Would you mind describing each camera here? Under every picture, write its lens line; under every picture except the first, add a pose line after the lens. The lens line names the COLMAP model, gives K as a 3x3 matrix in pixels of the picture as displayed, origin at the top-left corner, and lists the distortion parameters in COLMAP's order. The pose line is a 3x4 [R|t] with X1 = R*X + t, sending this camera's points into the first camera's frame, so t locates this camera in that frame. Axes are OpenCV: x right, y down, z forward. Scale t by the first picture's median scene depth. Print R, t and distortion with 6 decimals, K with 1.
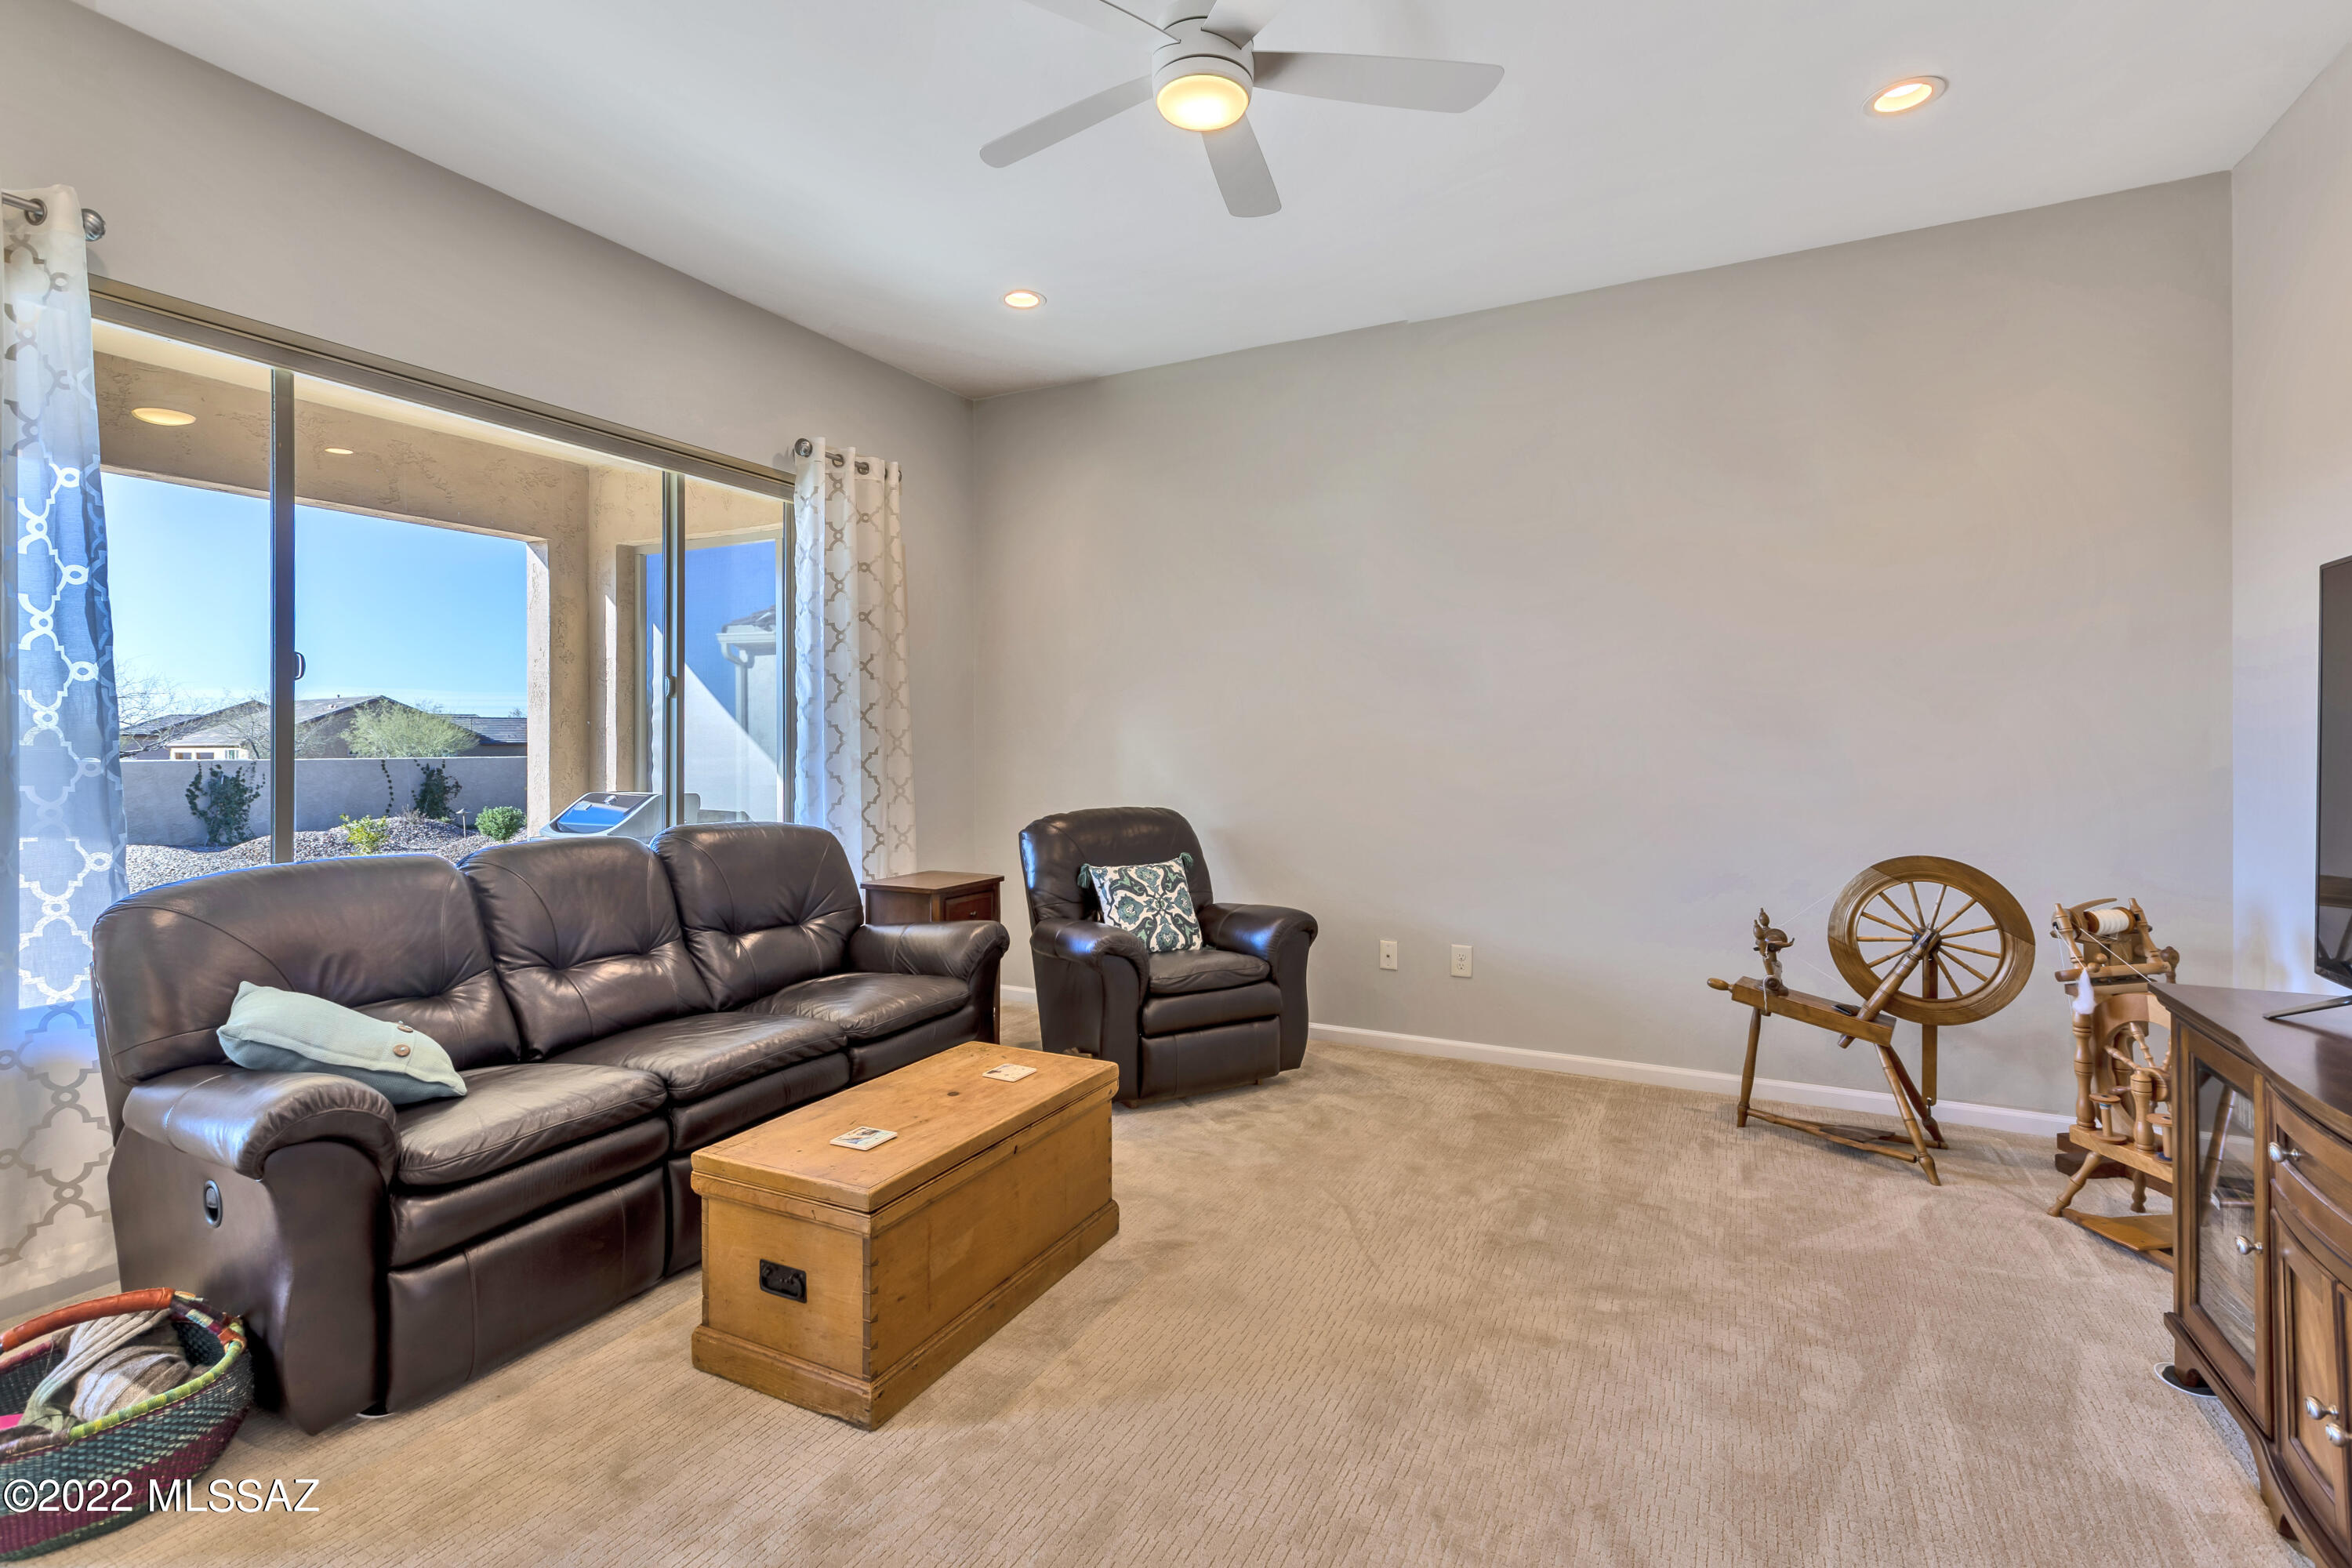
lens RADIAL K [[1084.8, 0, 1179.4], [0, 1084.8, 741.4], [0, 0, 1]] dist [0.001746, 0.000224]
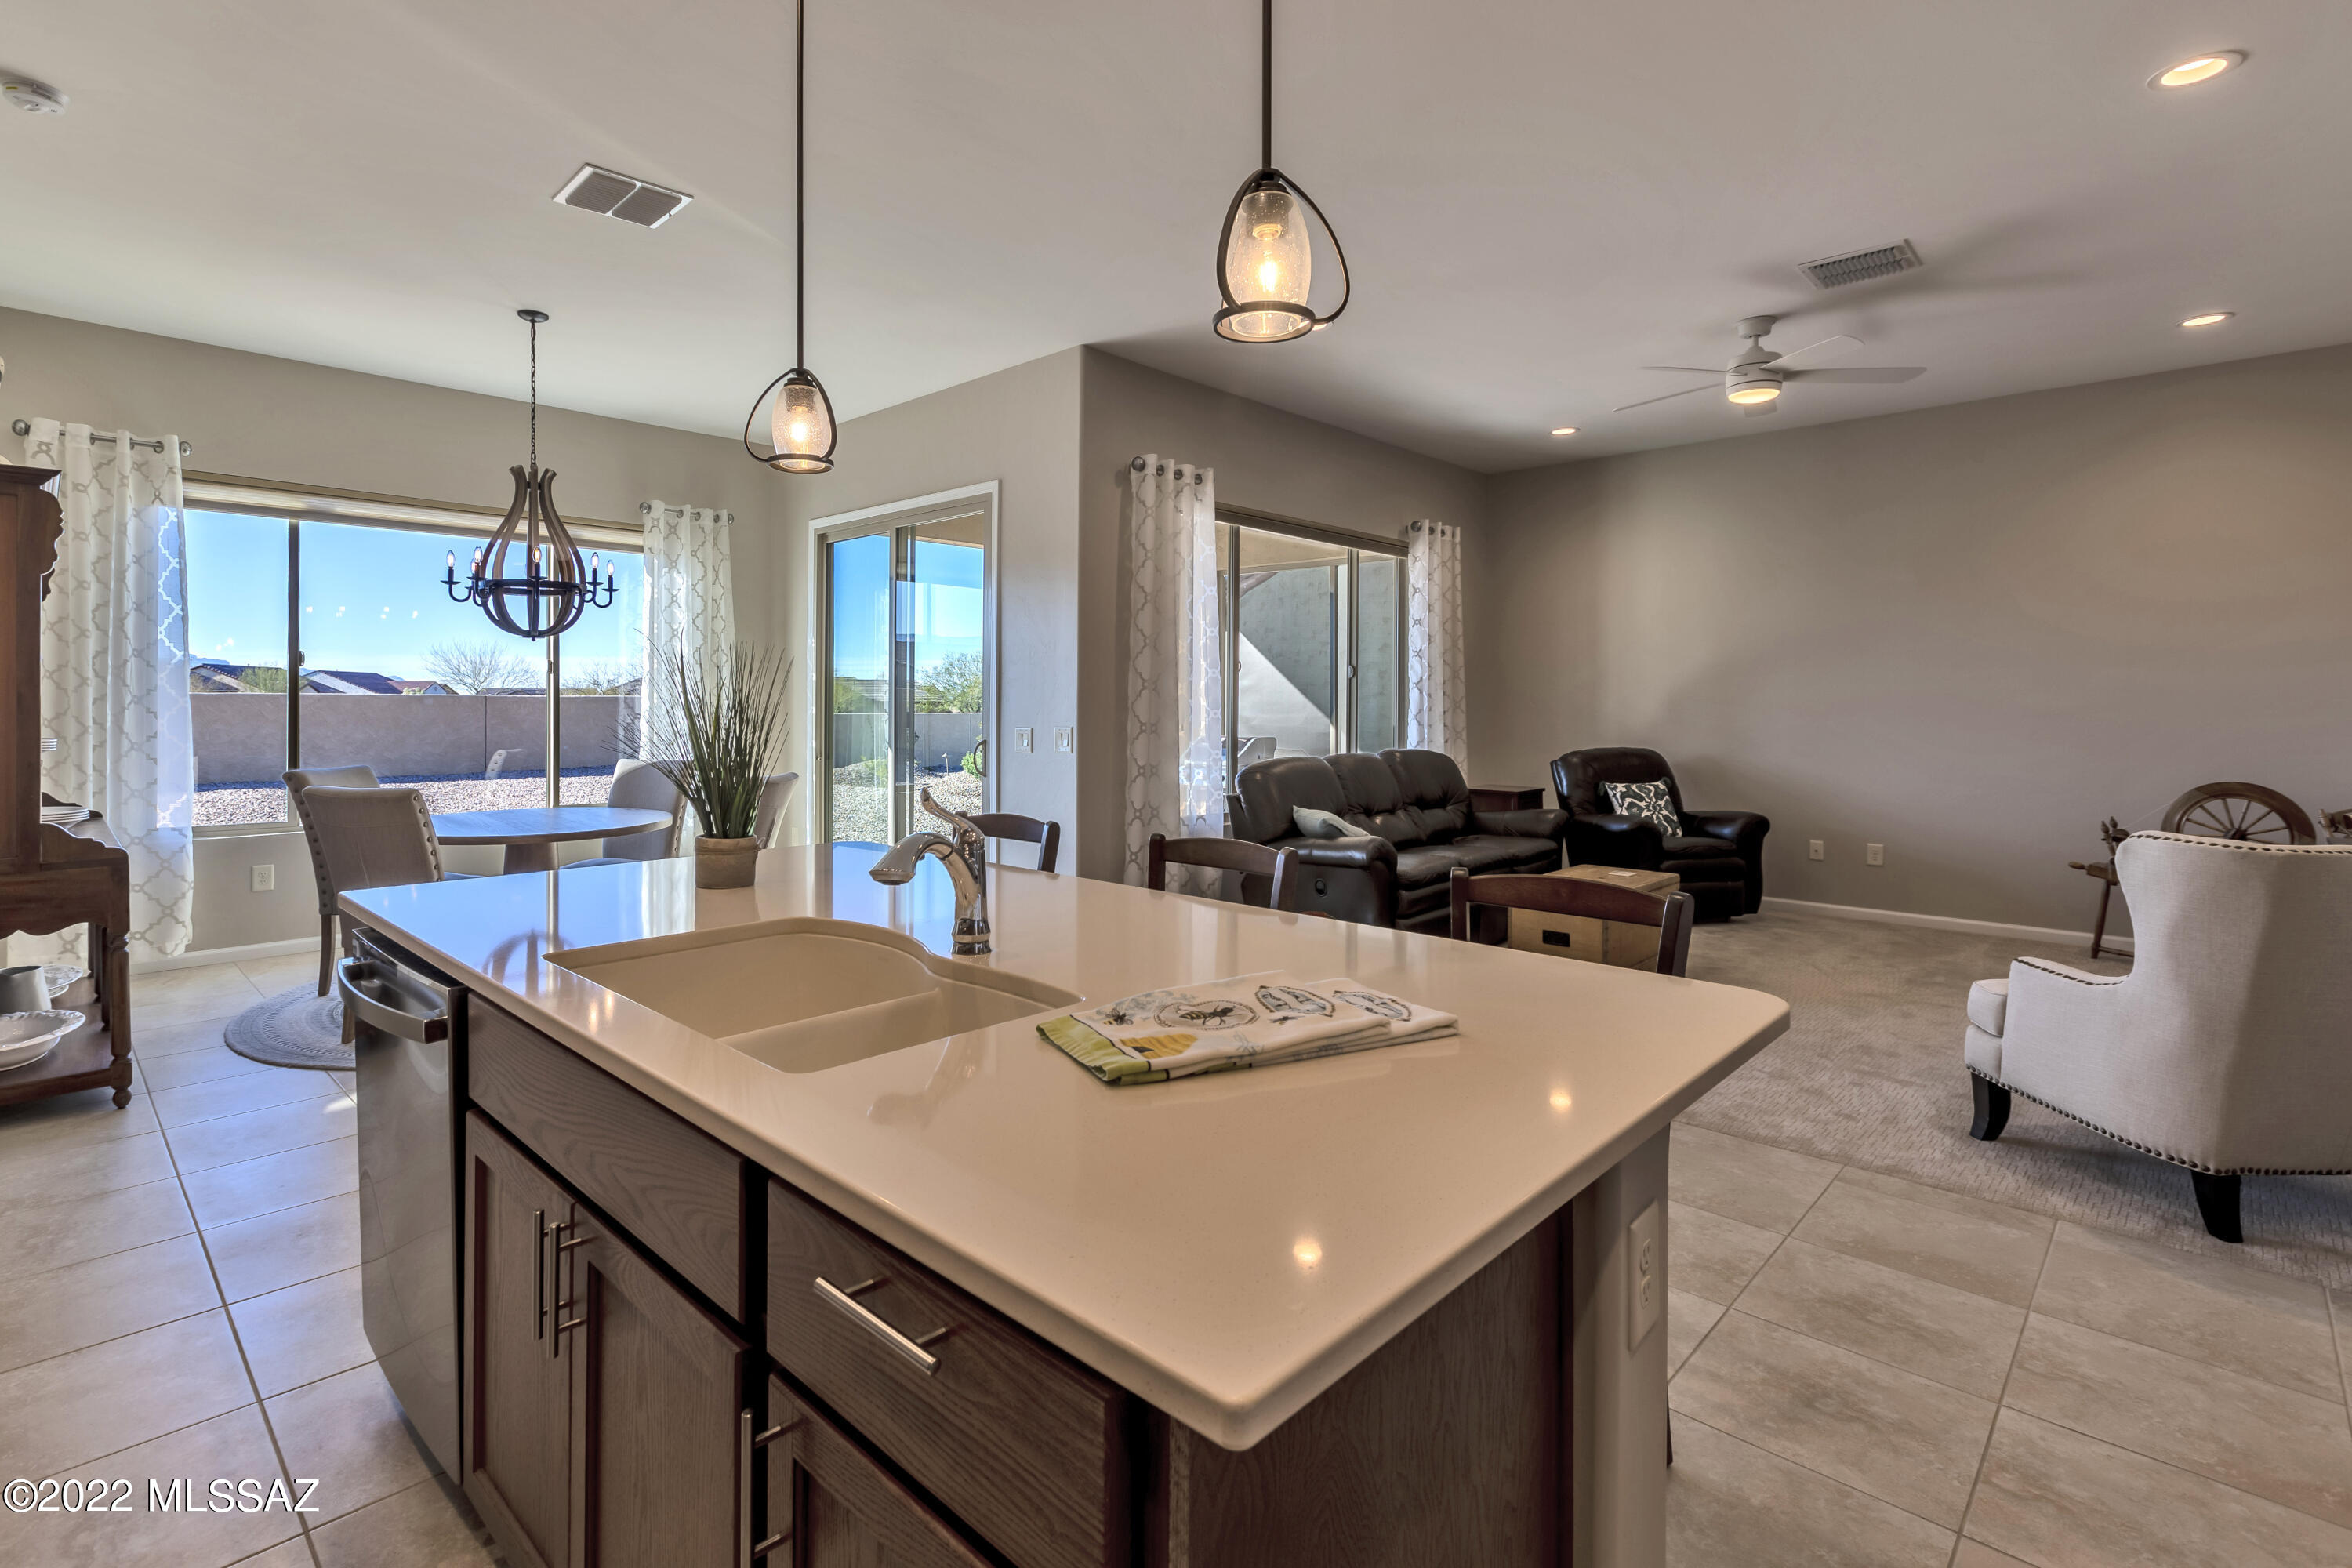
lens RADIAL K [[1108.9, 0, 1116.2], [0, 1108.9, 706.7], [0, 0, 1]] dist [0.001524, -0.000612]
pose [[0.952223, 0.004489, -0.305370, -0.288596], [-0.002854, 0.999979, 0.005800, -0.004600], [0.305390, -0.004652, 0.952216, -0.824912]]
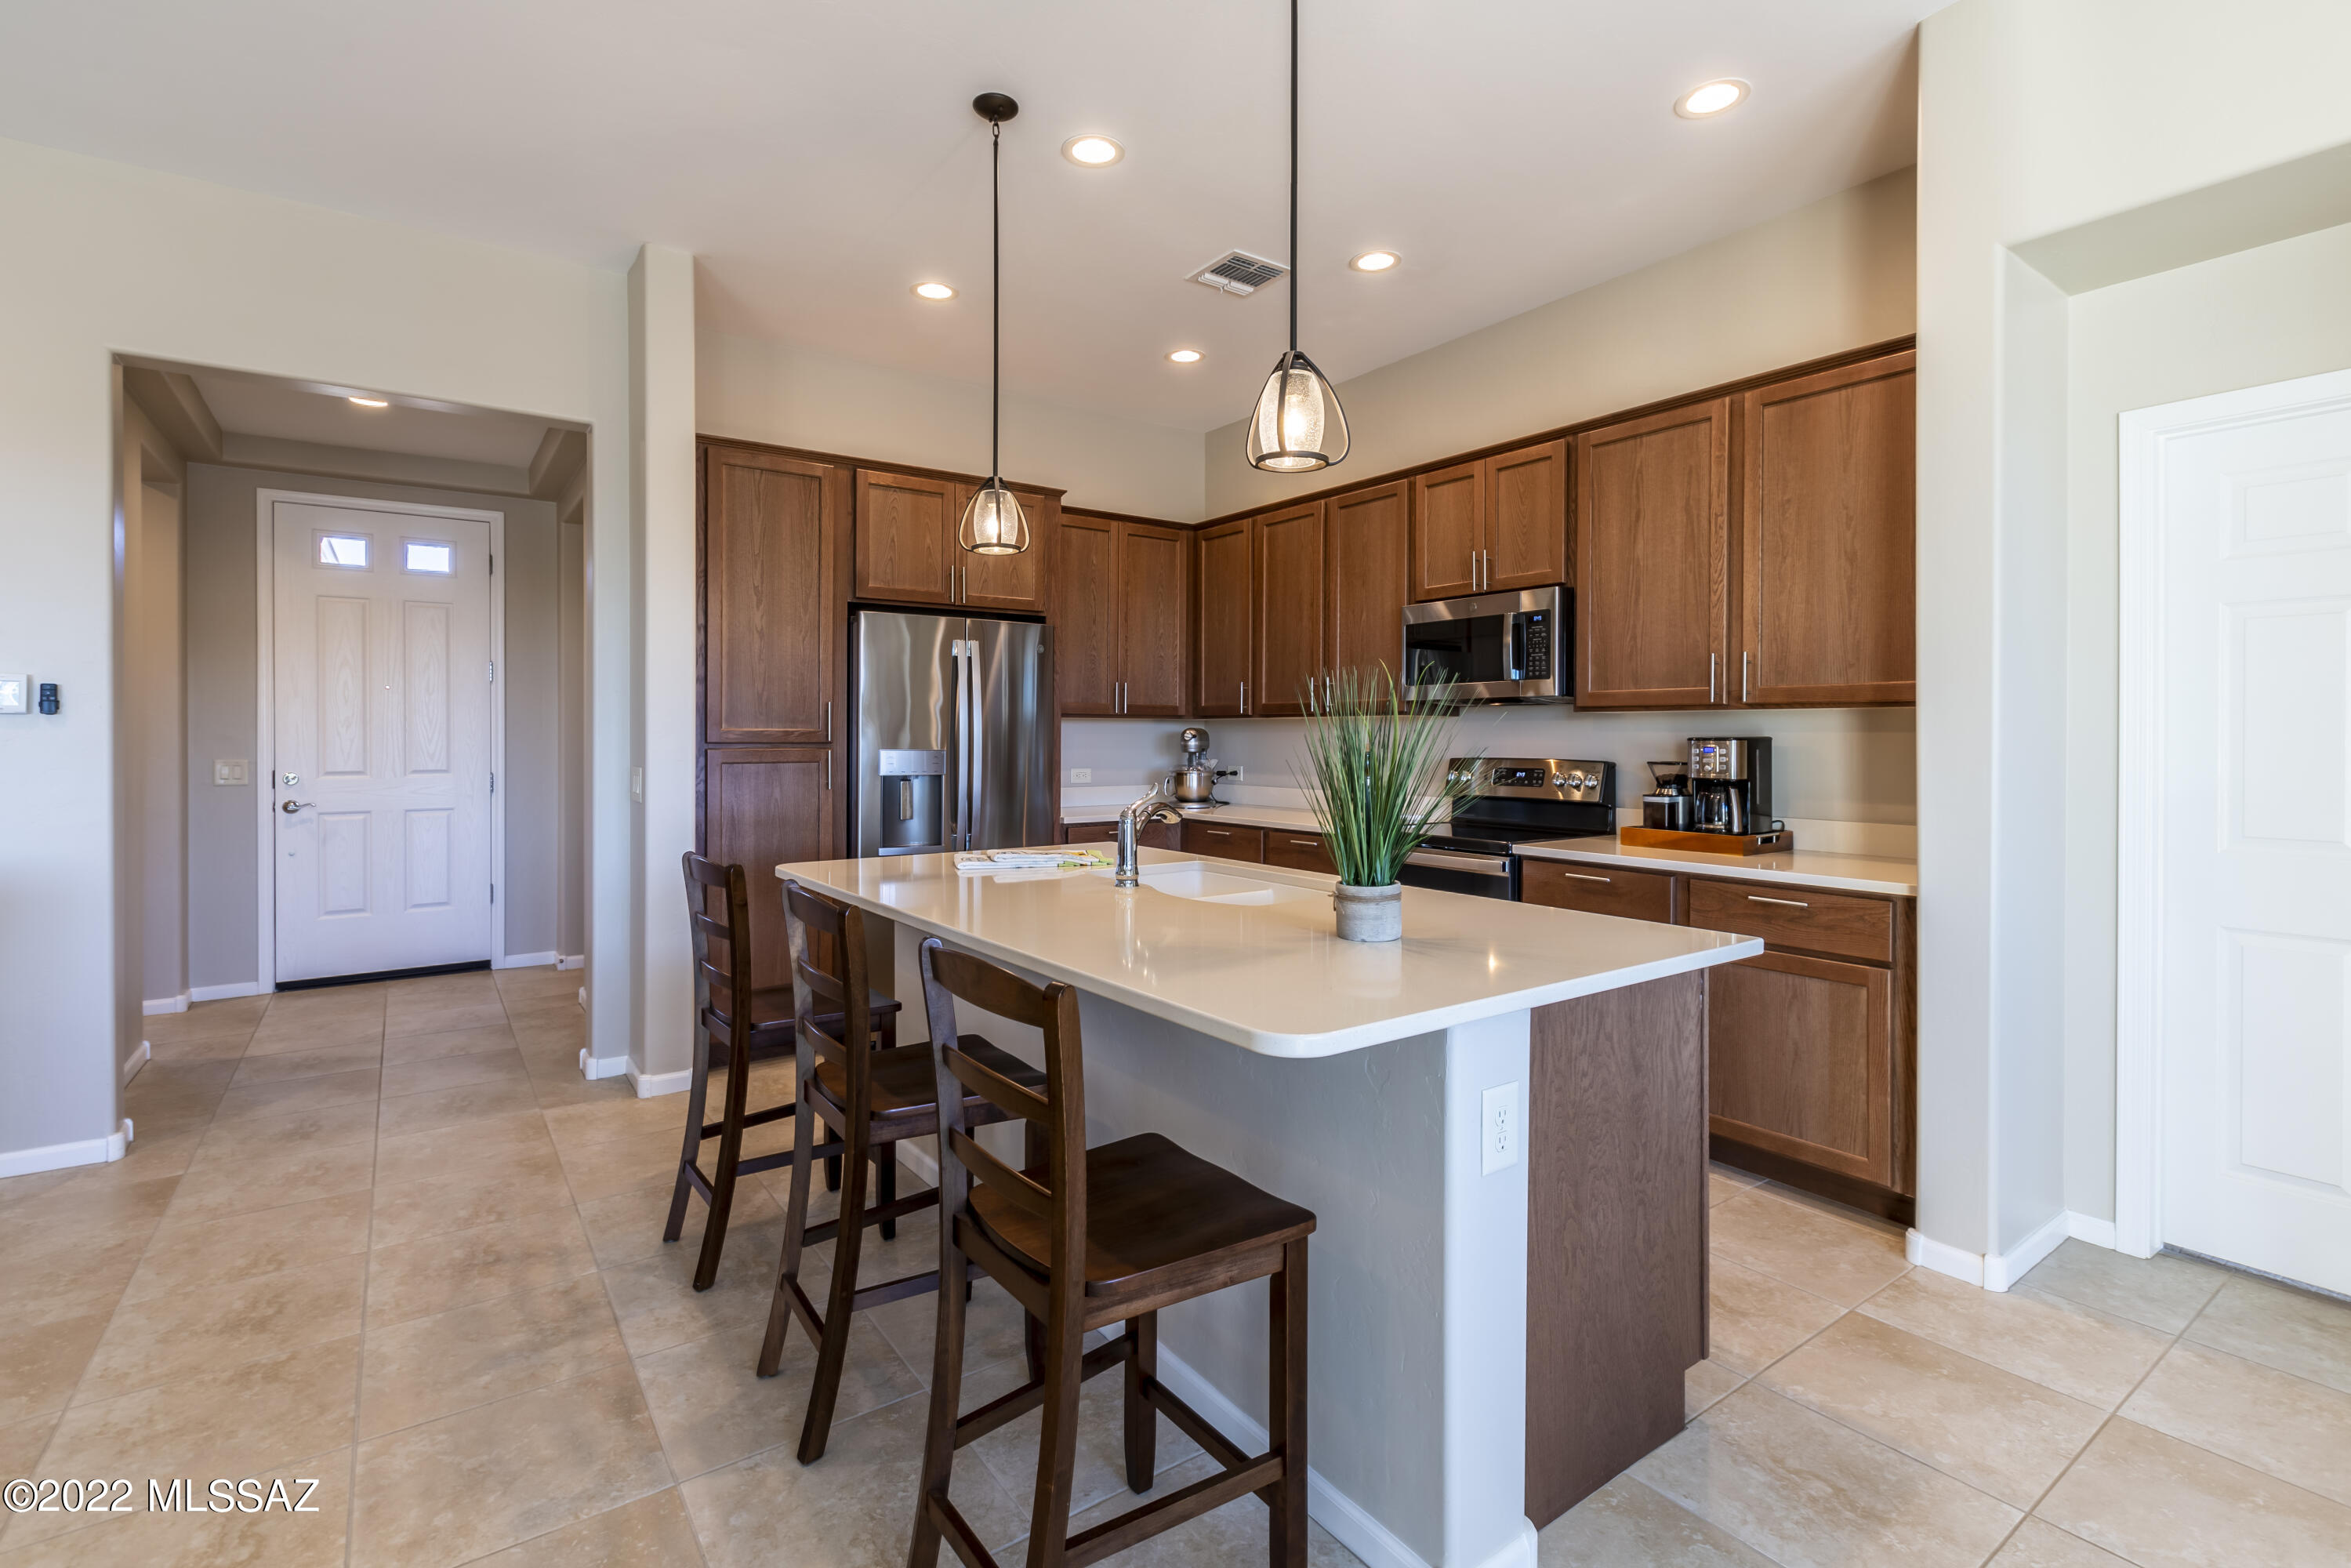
lens RADIAL K [[1084.4, 0, 1178.9], [0, 1084.4, 741.4], [0, 0, 1]] dist [0.001746, 0.000224]
pose [[-0.888150, -0.003435, 0.459542, -0.836572], [-0.001287, 0.999987, 0.004987, -0.002295], [-0.459553, 0.003838, -0.888142, 0.195994]]
